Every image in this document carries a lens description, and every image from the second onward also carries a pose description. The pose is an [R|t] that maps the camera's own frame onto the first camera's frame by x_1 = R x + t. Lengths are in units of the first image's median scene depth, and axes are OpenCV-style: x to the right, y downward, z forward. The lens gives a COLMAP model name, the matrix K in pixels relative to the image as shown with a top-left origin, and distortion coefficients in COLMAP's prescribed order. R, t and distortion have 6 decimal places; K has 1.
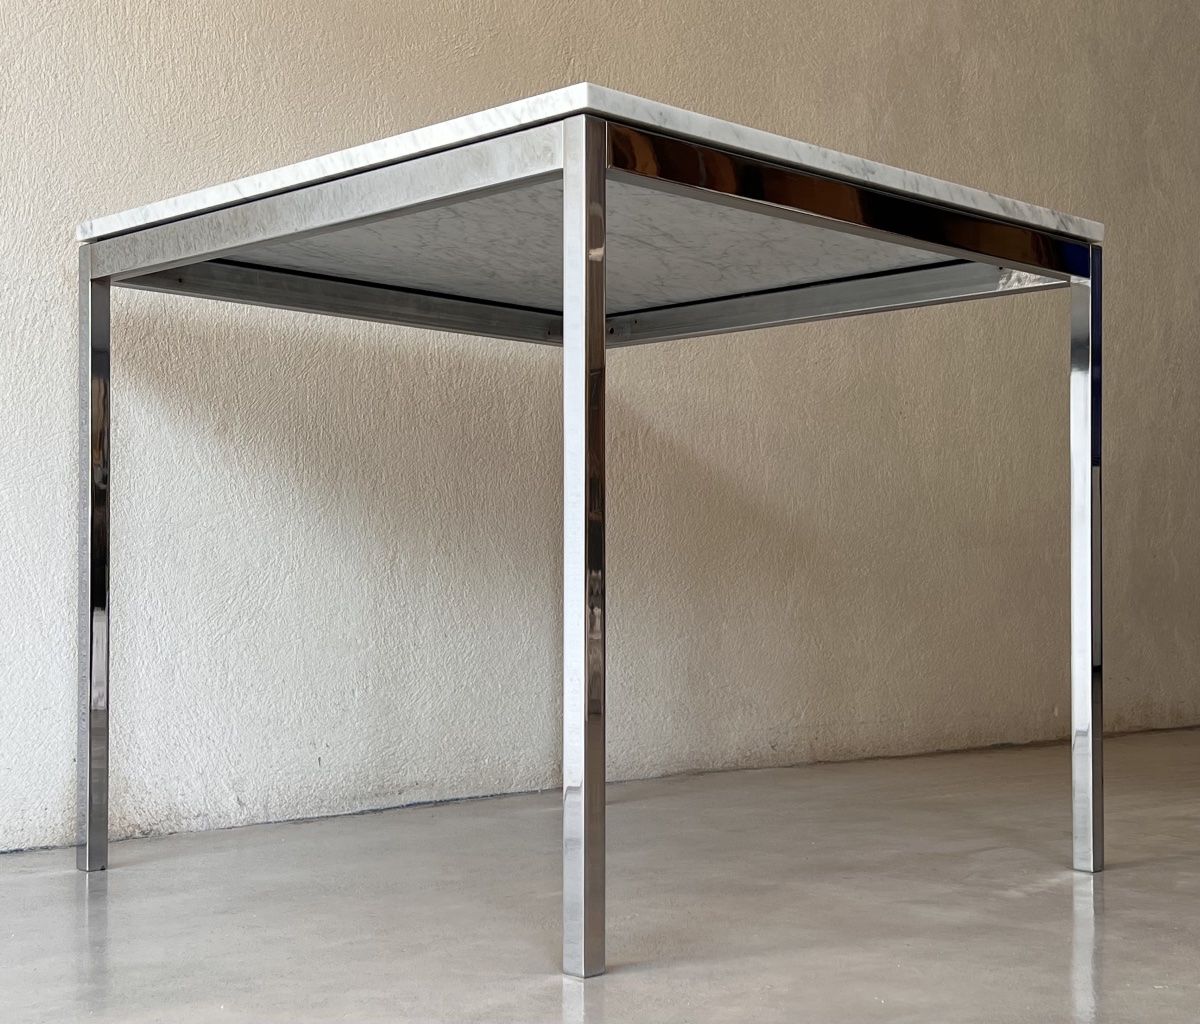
lens RADIAL K [[1798.3, 0, 587.9], [0, 1798.3, 565.0], [0, 0, 1]] dist [0.116636, 0.000000]
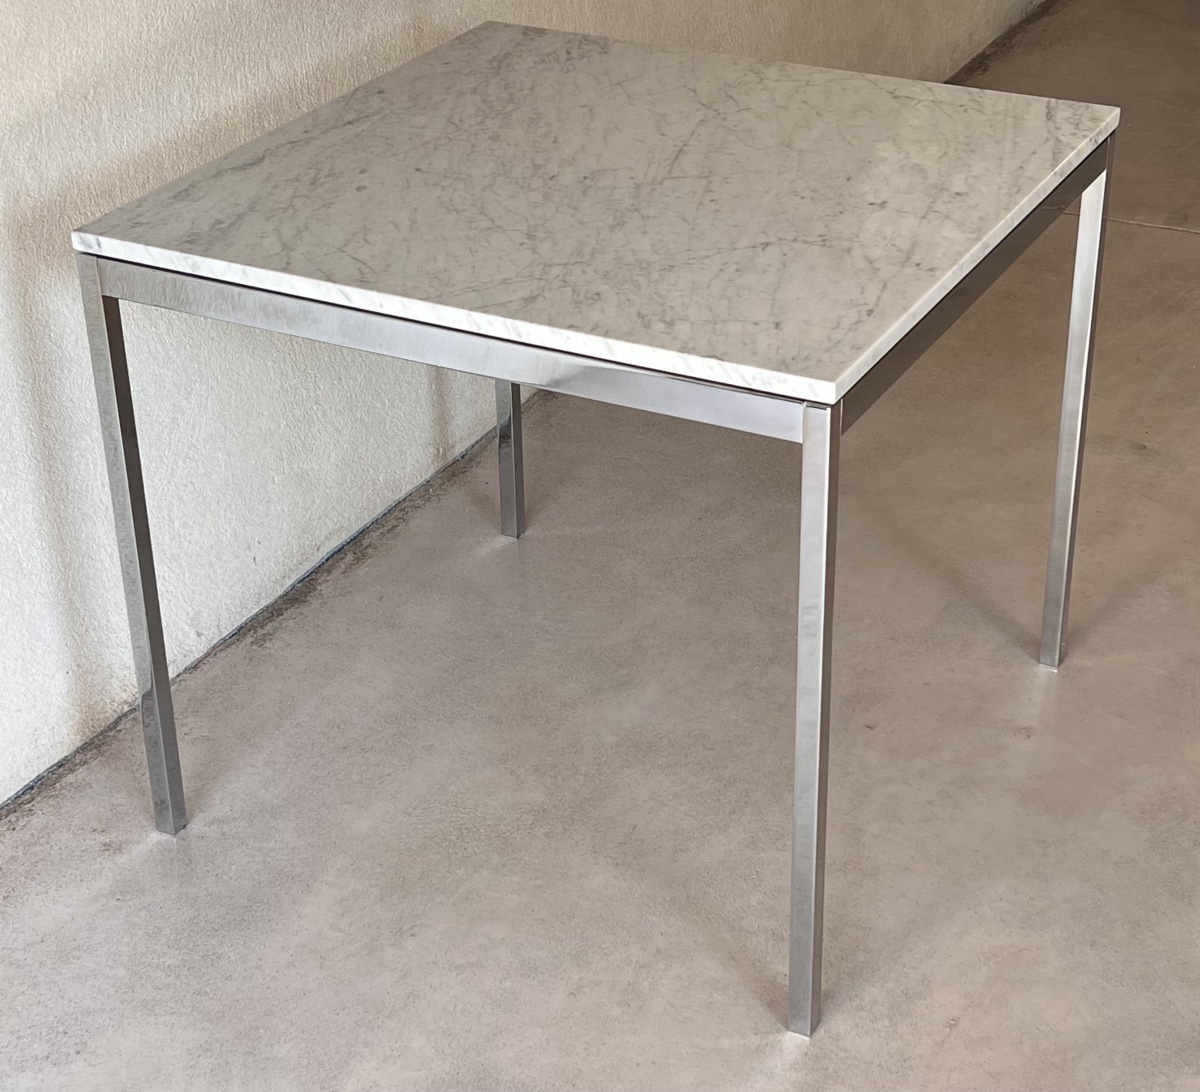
lens RADIAL K [[2343.0, 0, 647.1], [0, 2343.0, 590.8], [0, 0, 1]] dist [0.109257, 0.000000]
pose [[0.947923, -0.166278, 0.271650, -0.301412], [0.006828, 0.863317, 0.504615, -0.517420], [-0.318427, -0.476482, 0.819493, -0.089733]]
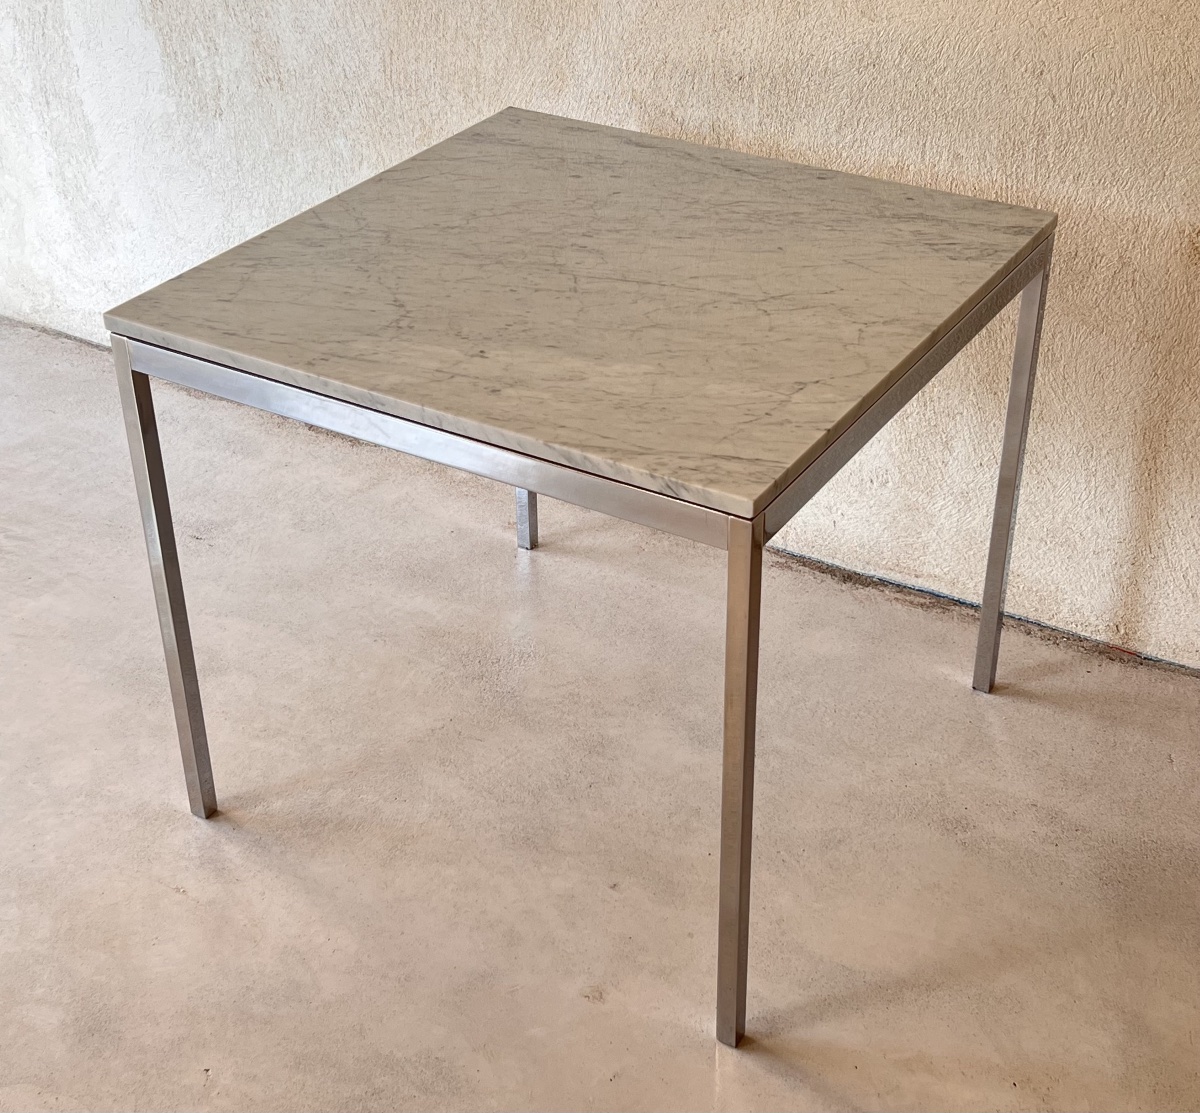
lens RADIAL K [[1858.0, 0, 614.4], [0, 1858.0, 595.8], [0, 0, 1]] dist [0.096847, 0.000000]
pose [[0.252259, 0.528176, -0.810799, 0.827434], [0.016104, 0.835489, 0.549271, -0.522682], [0.967526, -0.151615, 0.202254, 0.638872]]
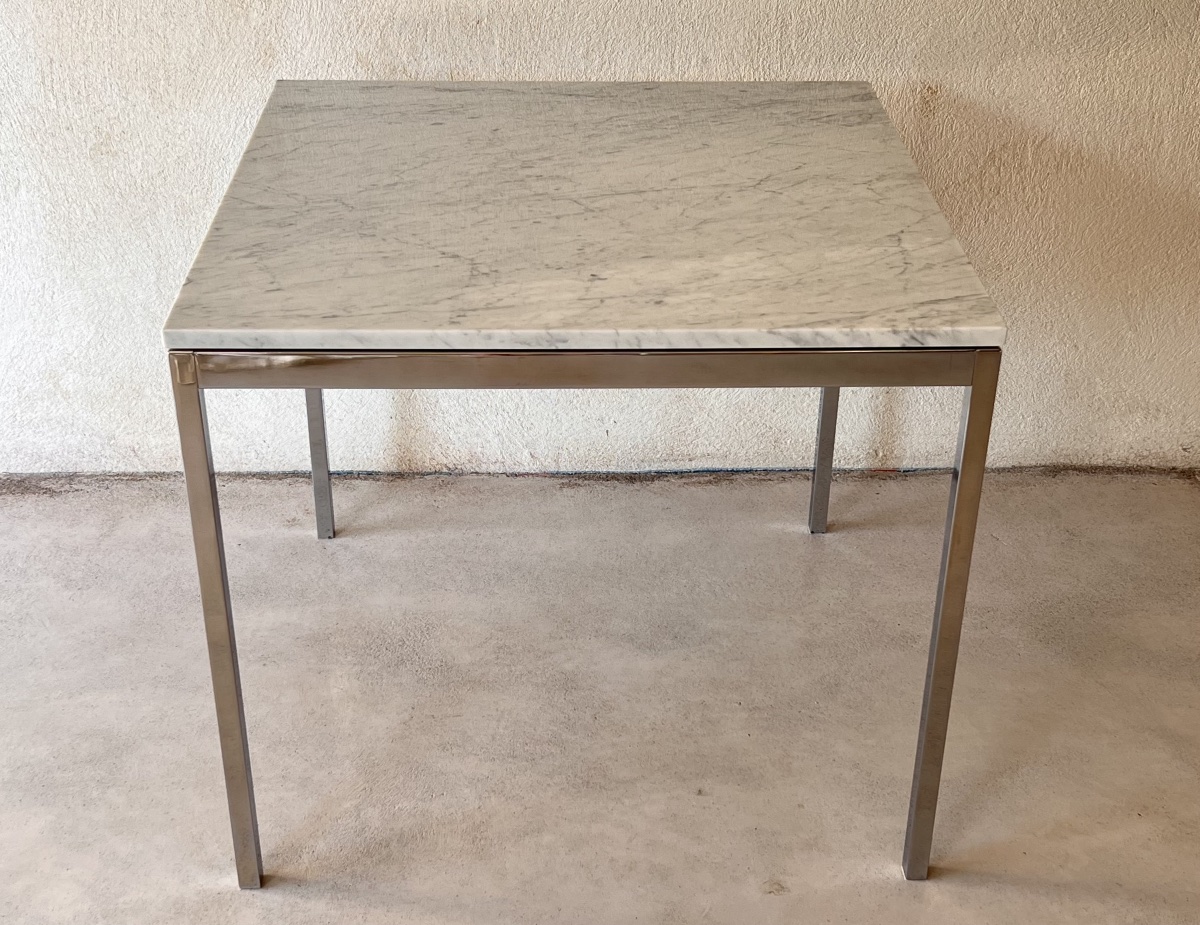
lens RADIAL K [[1659.2, 0, 594.6], [0, 1659.2, 524.9], [0, 0, 1]] dist [0.082195, 0.000000]
pose [[0.732117, 0.358461, -0.579232, 0.534865], [-0.000478, 0.850608, 0.525800, -0.442924], [0.681179, -0.384670, 0.622916, 0.280627]]
